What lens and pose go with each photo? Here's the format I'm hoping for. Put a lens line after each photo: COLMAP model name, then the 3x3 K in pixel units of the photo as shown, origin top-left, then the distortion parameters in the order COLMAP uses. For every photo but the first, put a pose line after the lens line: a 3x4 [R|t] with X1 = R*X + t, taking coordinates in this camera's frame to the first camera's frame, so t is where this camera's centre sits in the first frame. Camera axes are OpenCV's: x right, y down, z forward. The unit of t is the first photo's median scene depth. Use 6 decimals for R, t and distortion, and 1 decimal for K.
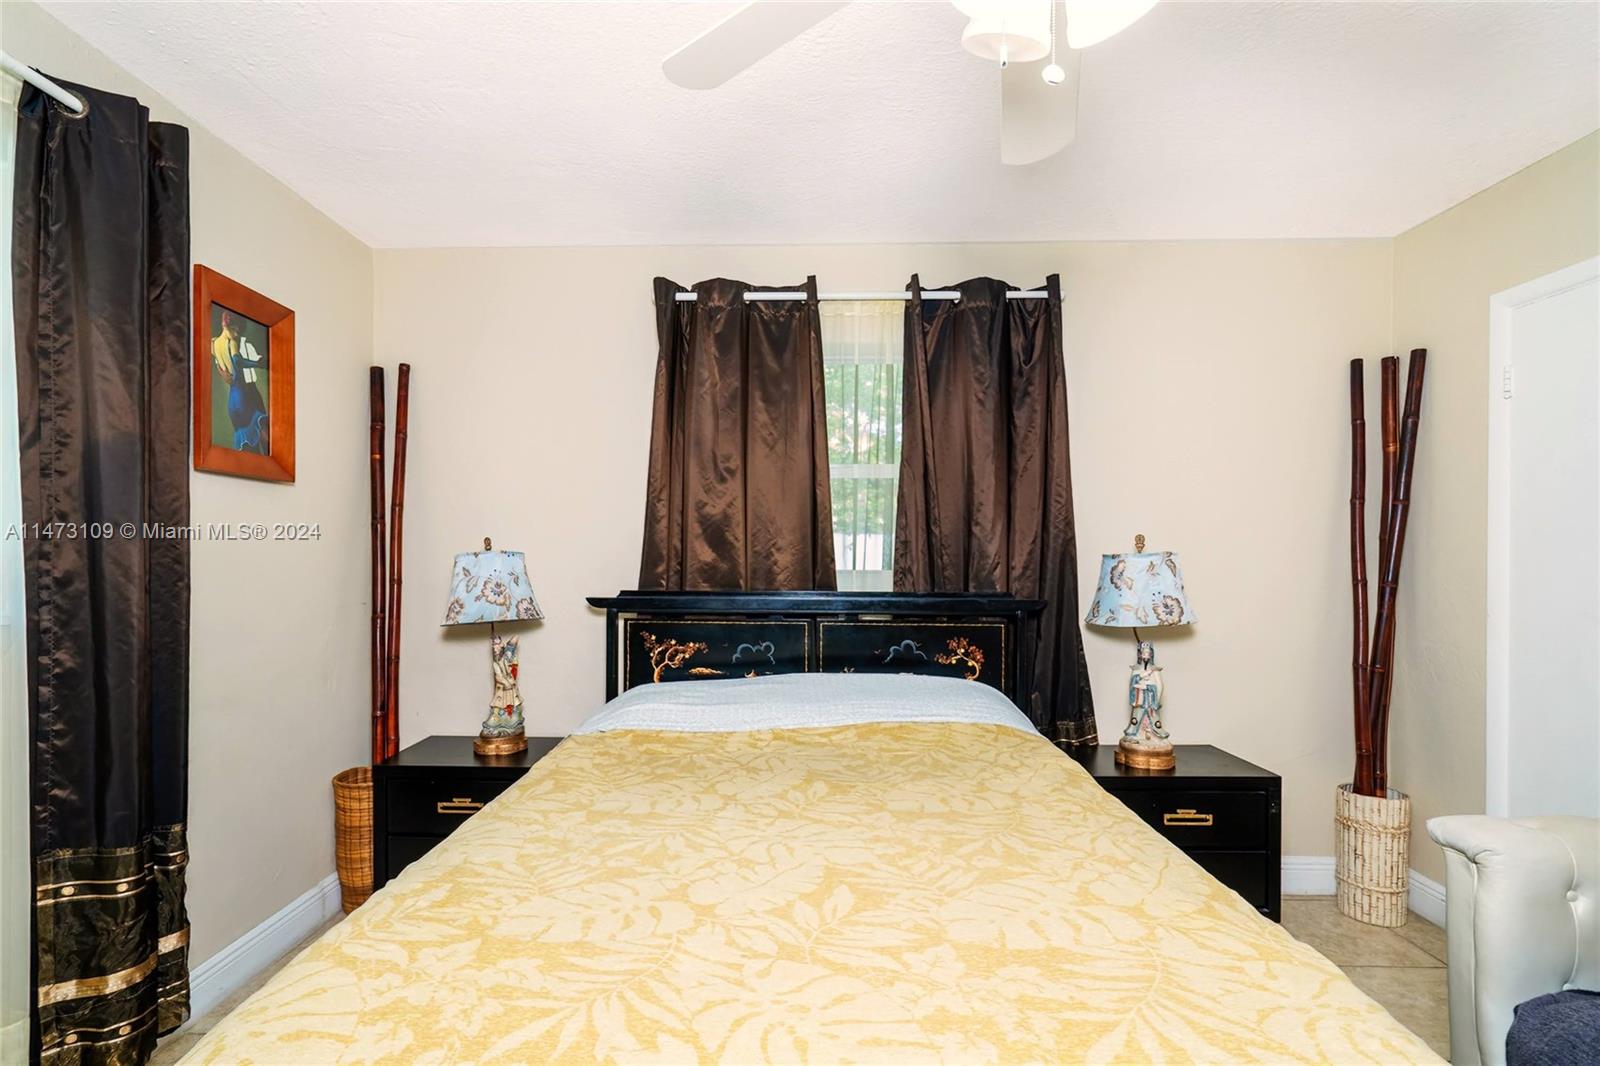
lens RADIAL K [[767.4, 0, 764.4], [0, 767.4, 548.0], [0, 0, 1]] dist [-0.005271, 0.002365]
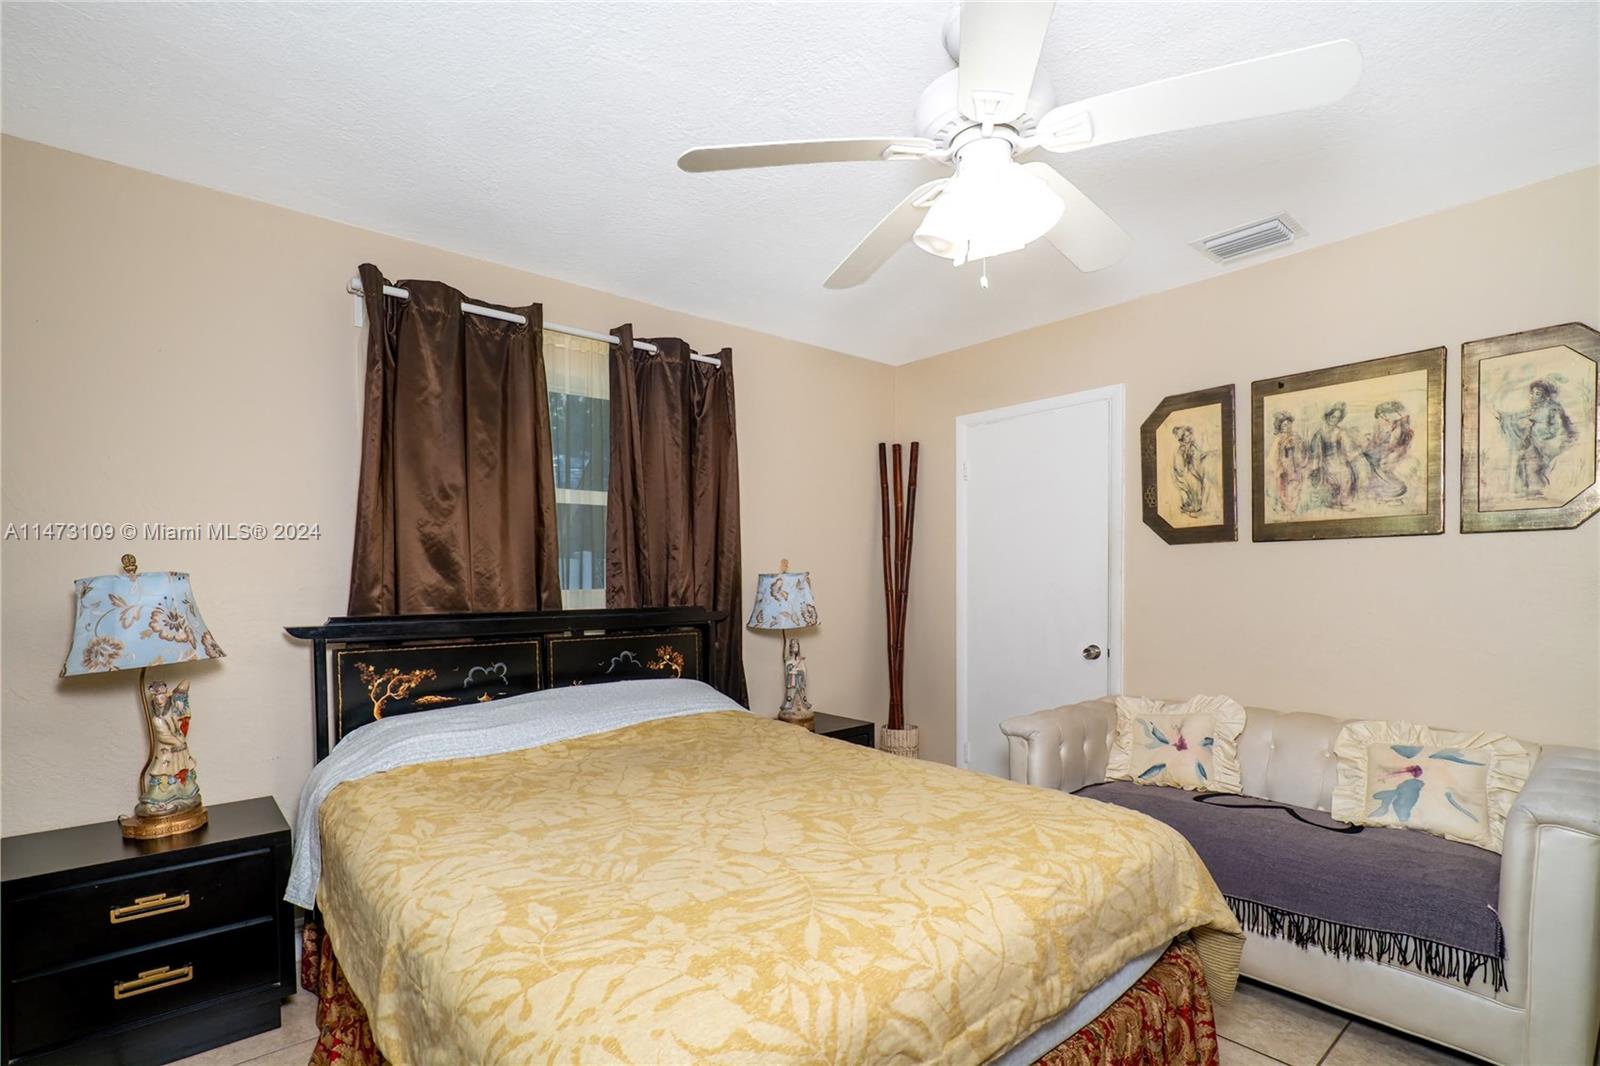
lens RADIAL K [[767.4, 0, 772.9], [0, 767.4, 584.8], [0, 0, 1]] dist [-0.005271, 0.002365]
pose [[0.744990, -0.012581, 0.666957, -0.402005], [-0.001041, 0.999799, 0.020023, 0.000445], [-0.667075, -0.015611, 0.744827, 0.022054]]
